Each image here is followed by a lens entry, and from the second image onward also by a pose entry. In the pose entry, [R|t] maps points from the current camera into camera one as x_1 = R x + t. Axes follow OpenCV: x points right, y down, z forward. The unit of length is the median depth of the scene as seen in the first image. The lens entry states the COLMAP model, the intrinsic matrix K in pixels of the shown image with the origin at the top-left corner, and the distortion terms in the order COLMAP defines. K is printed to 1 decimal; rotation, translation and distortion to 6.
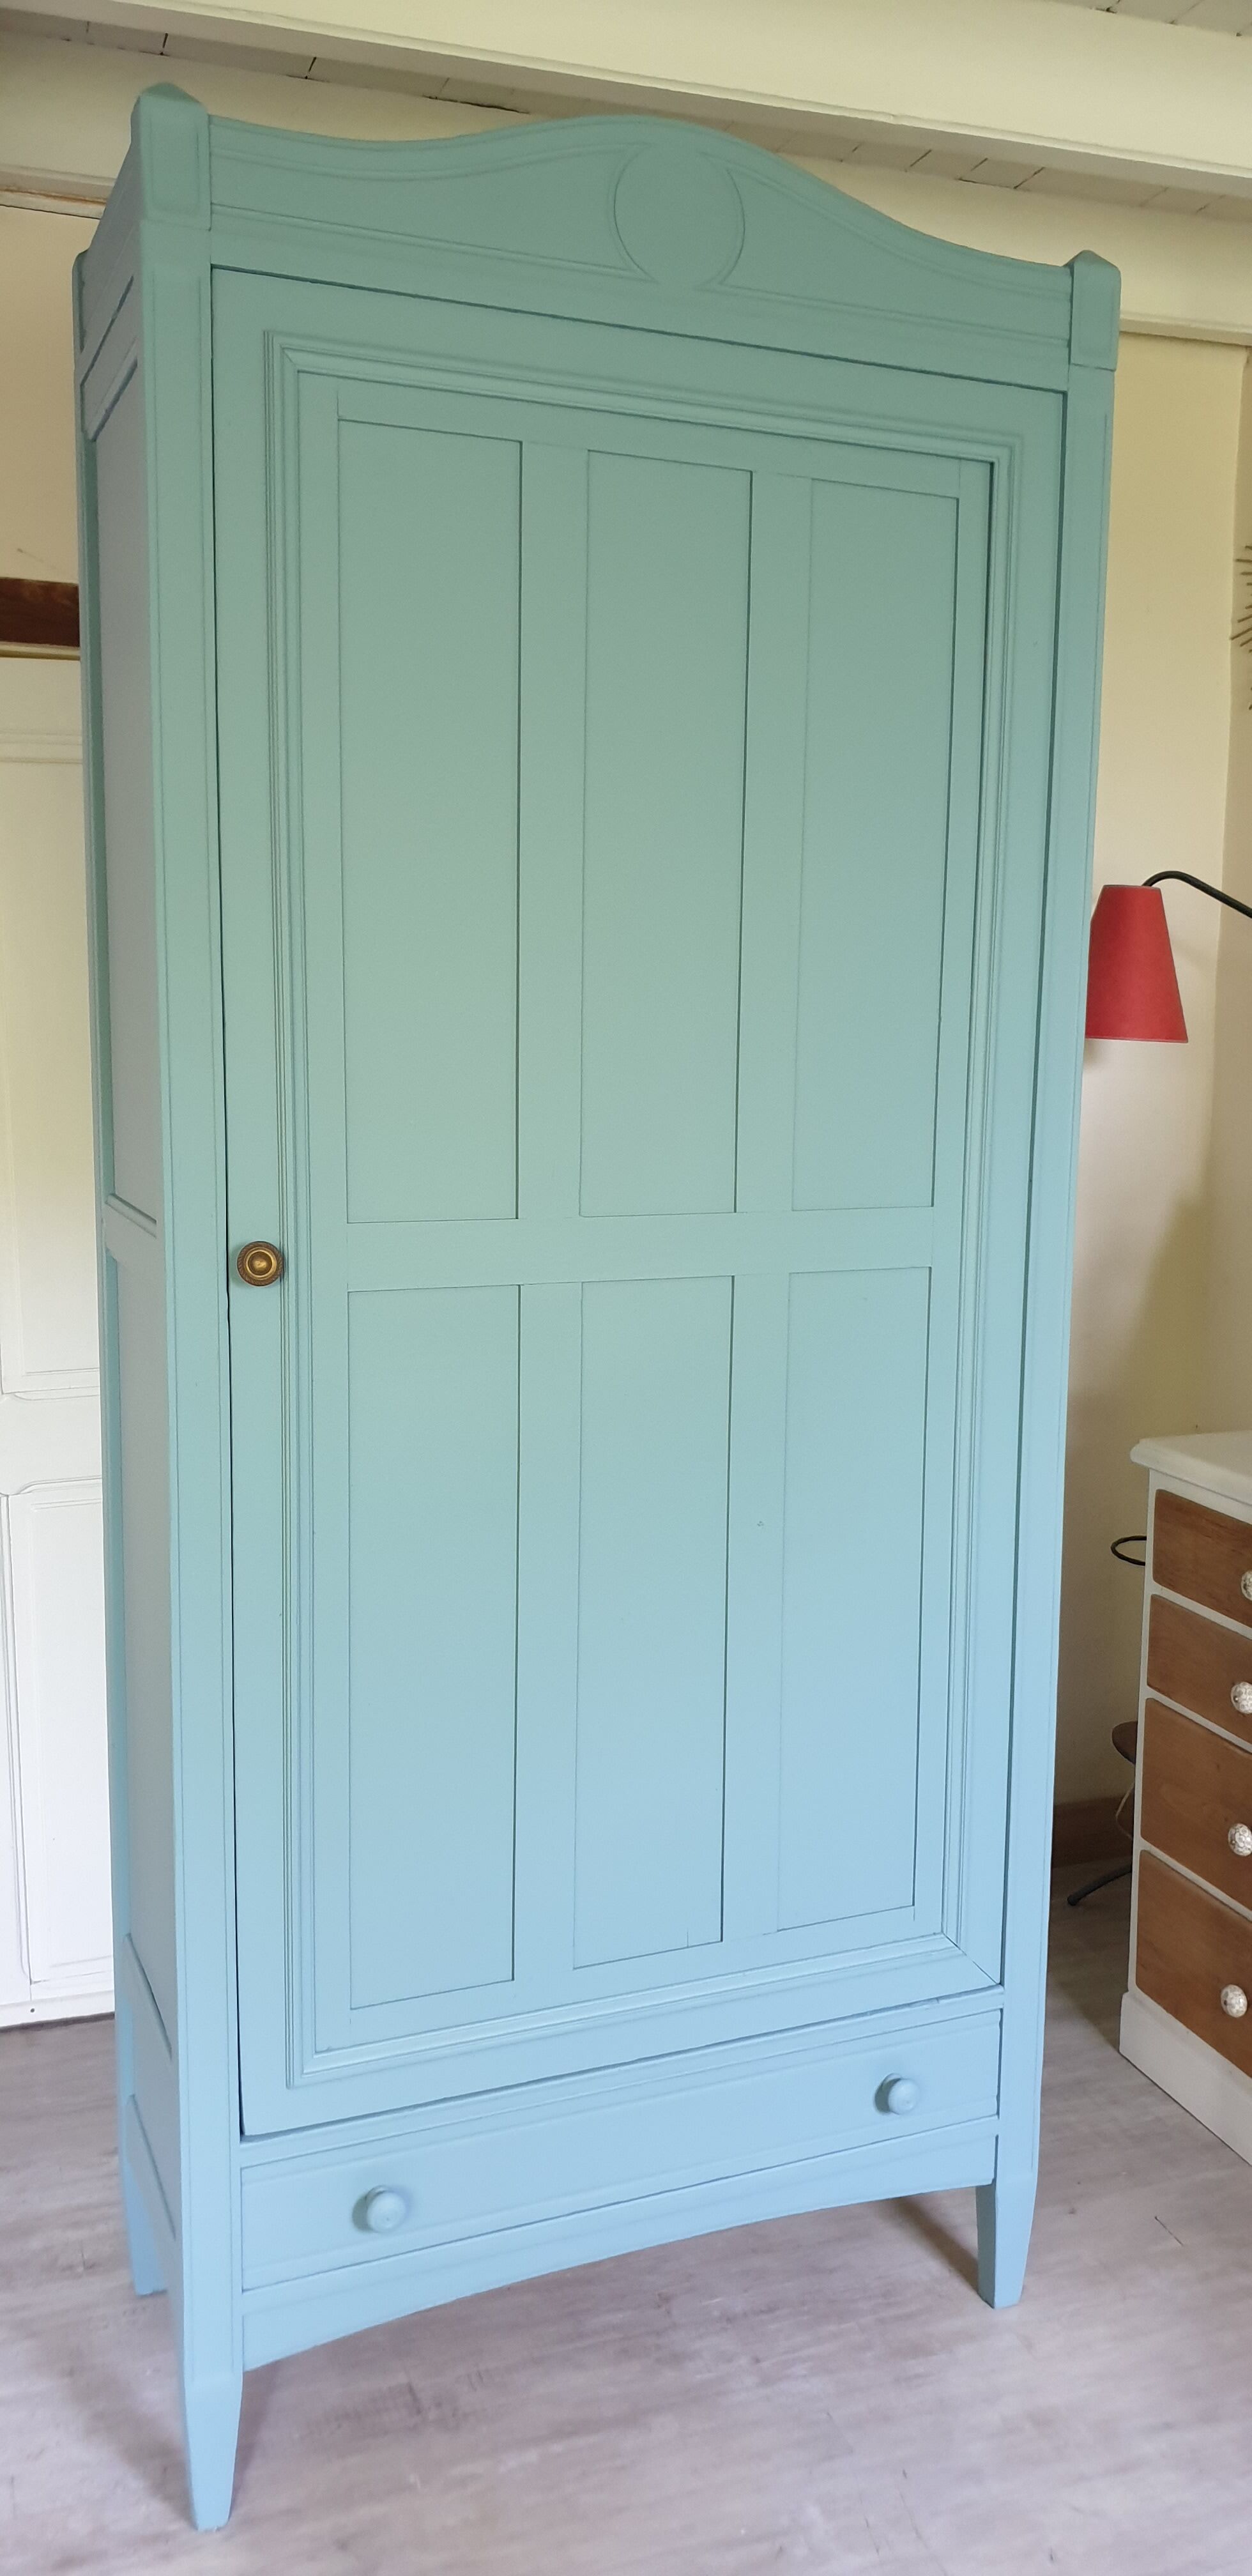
lens RADIAL K [[2018.0, 0, 626.0], [0, 2018.0, 1288.0], [0, 0, 1]] dist [-0.031164, 0.075873]
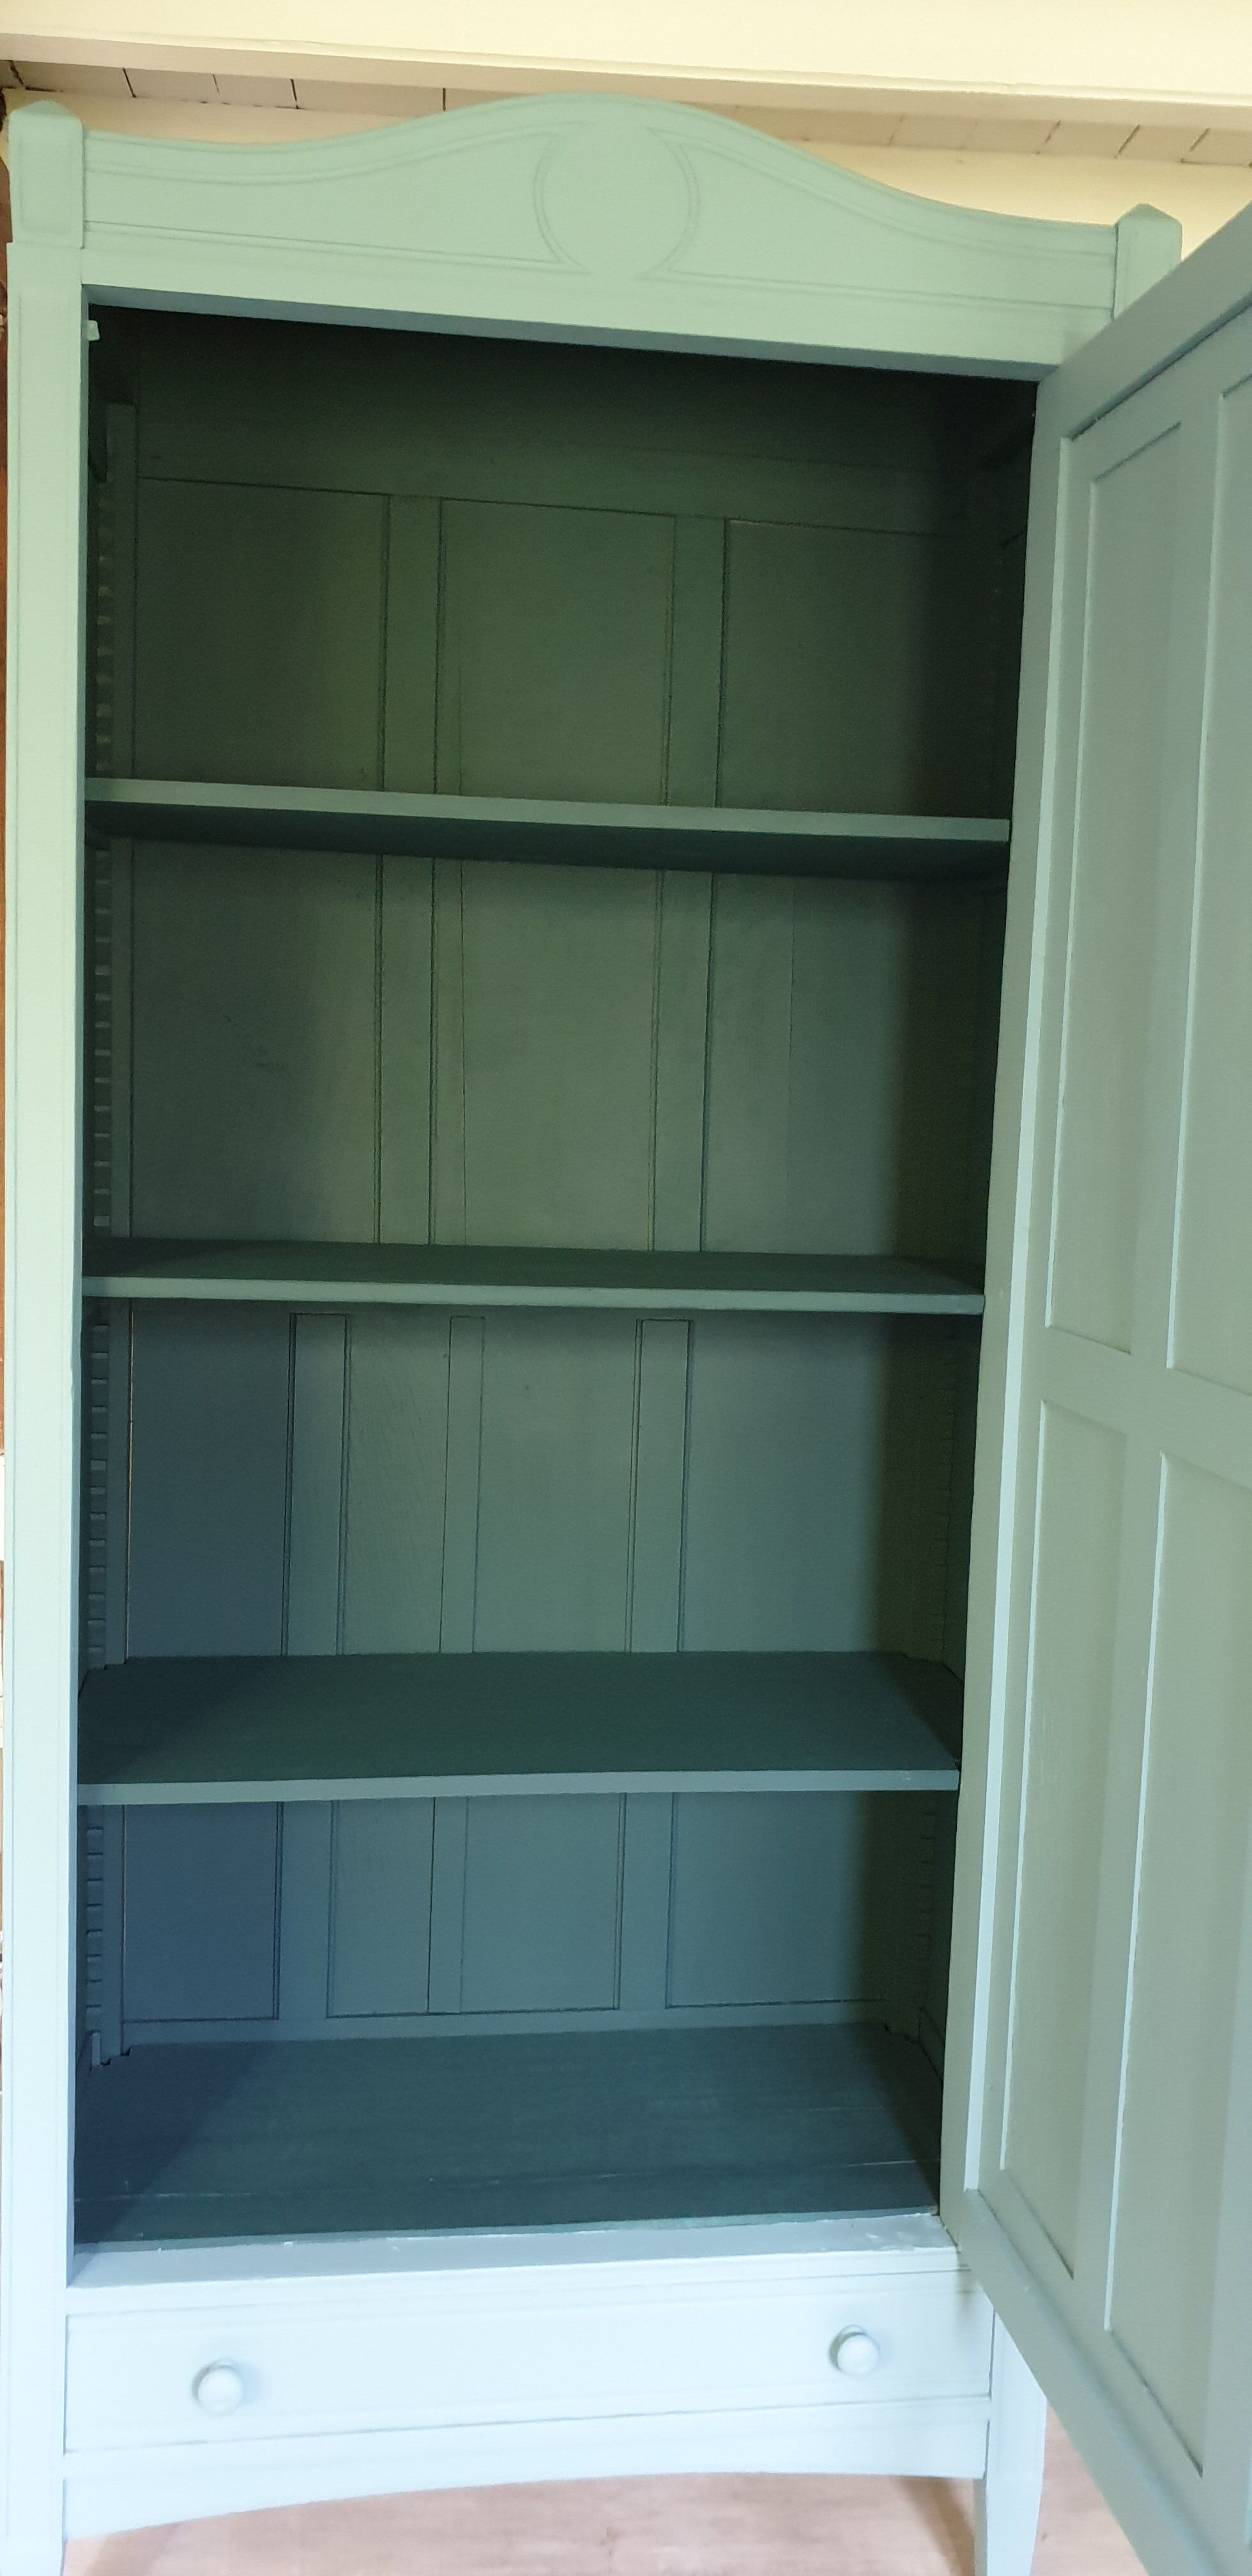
lens RADIAL K [[2018.0, 0, 626.0], [0, 2018.0, 1288.0], [0, 0, 1]] dist [-0.031164, 0.075873]
pose [[0.966319, 0.050157, -0.252411, 0.236191], [-0.059249, 0.997835, -0.028543, -0.020109], [0.250433, 0.042537, 0.967199, 0.131258]]
